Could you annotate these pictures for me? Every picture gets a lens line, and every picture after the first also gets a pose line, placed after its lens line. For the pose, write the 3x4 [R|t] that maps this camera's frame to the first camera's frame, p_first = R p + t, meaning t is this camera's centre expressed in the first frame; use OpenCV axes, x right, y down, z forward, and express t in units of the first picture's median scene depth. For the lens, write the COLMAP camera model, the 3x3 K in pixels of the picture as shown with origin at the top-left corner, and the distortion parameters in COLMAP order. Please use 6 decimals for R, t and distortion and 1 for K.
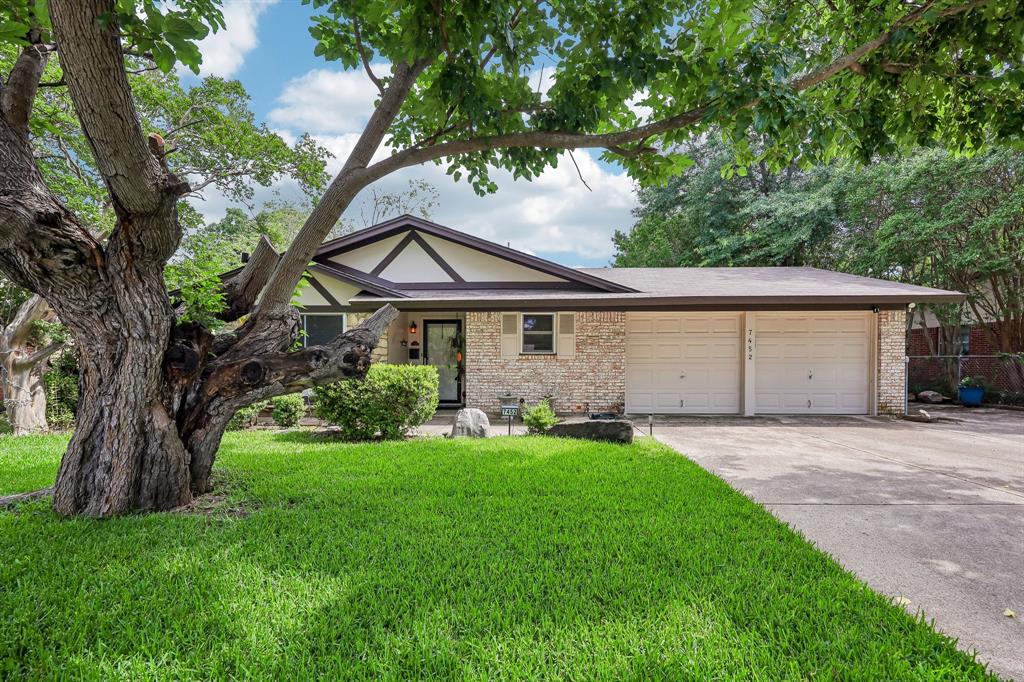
lens RADIAL K [[430.4, 0, 522.7], [0, 430.4, 369.0], [0, 0, 1]] dist [0.000887, -0.000170]
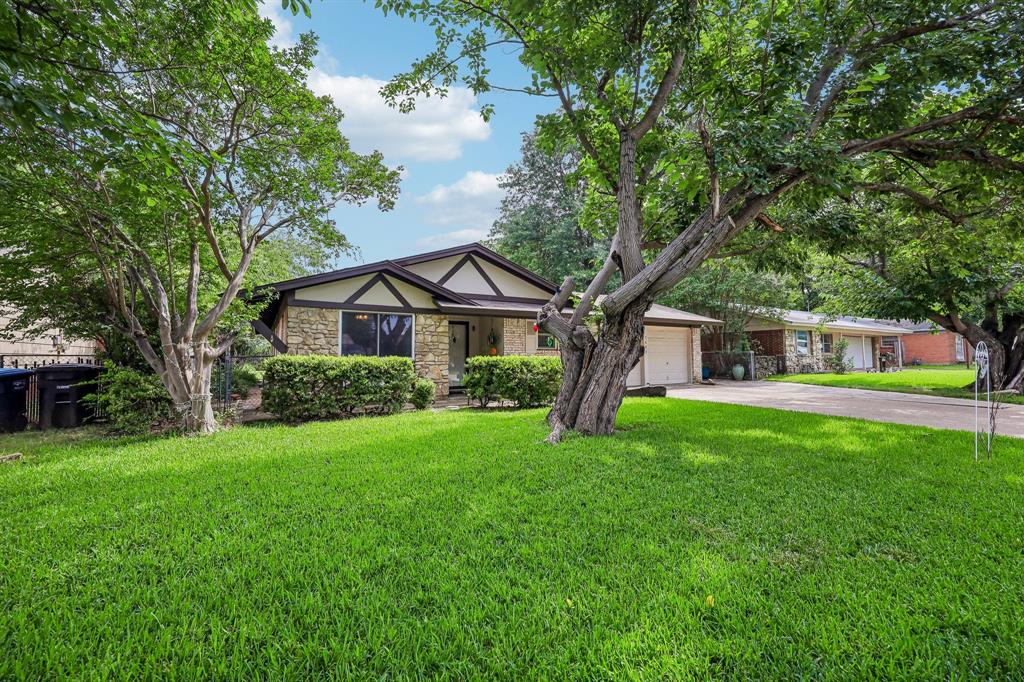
lens RADIAL K [[413.3, 0, 515.8], [0, 413.3, 341.6], [0, 0, 1]] dist [0.000013, -0.000519]
pose [[0.839273, 0.016474, 0.543460, -0.809910], [0.014115, 0.998544, -0.052066, 0.009492], [-0.543526, 0.051368, 0.837819, -0.106121]]
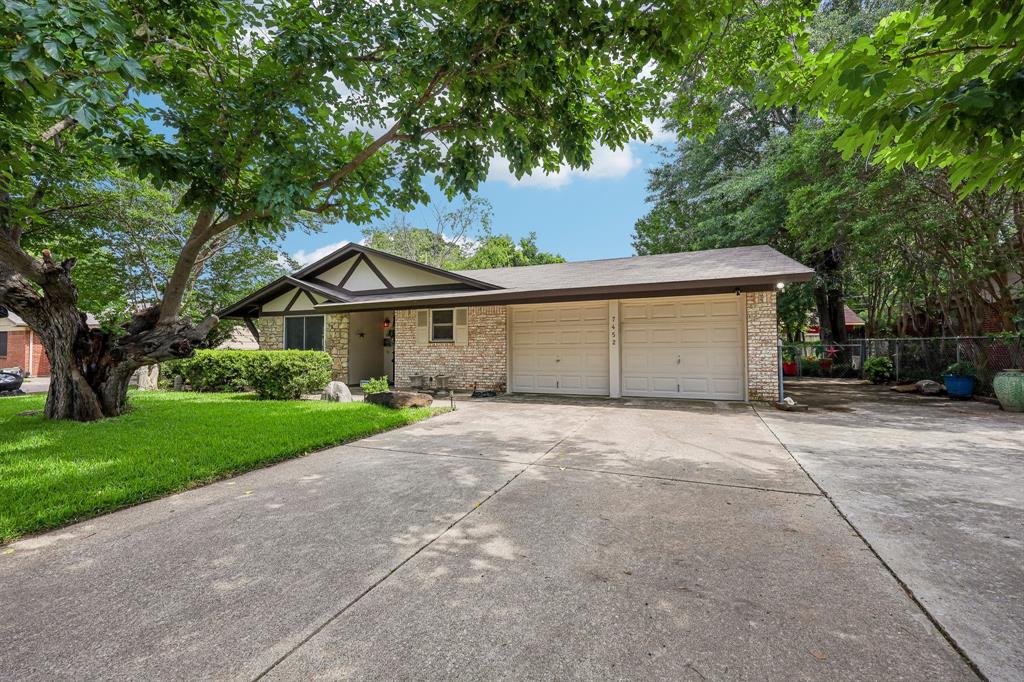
lens RADIAL K [[413.3, 0, 515.1], [0, 413.3, 339.0], [0, 0, 1]] dist [0.000013, -0.000519]
pose [[0.933051, -0.014480, -0.359452, 0.668538], [-0.000640, 0.999121, -0.041911, 0.006951], [0.359743, 0.039336, 0.932222, -0.041983]]
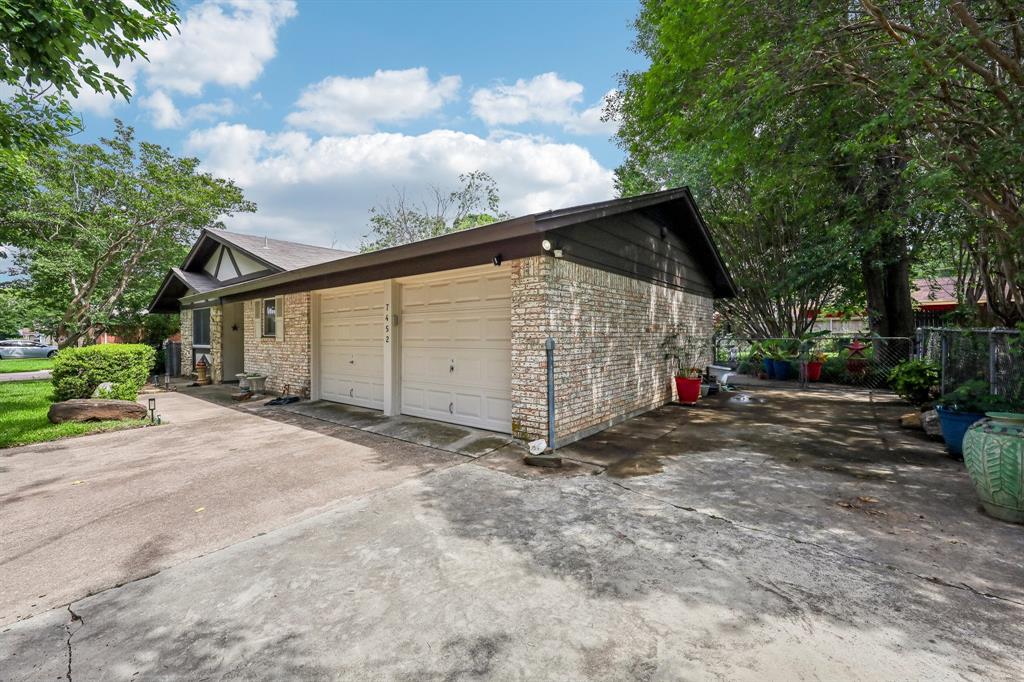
lens RADIAL K [[413.3, 0, 516.3], [0, 413.3, 336.6], [0, 0, 1]] dist [0.000013, -0.000519]
pose [[0.801411, -0.004027, -0.598100, 1.155030], [-0.003589, 0.999927, -0.011541, -0.024966], [0.598103, 0.011396, 0.801338, 0.545613]]
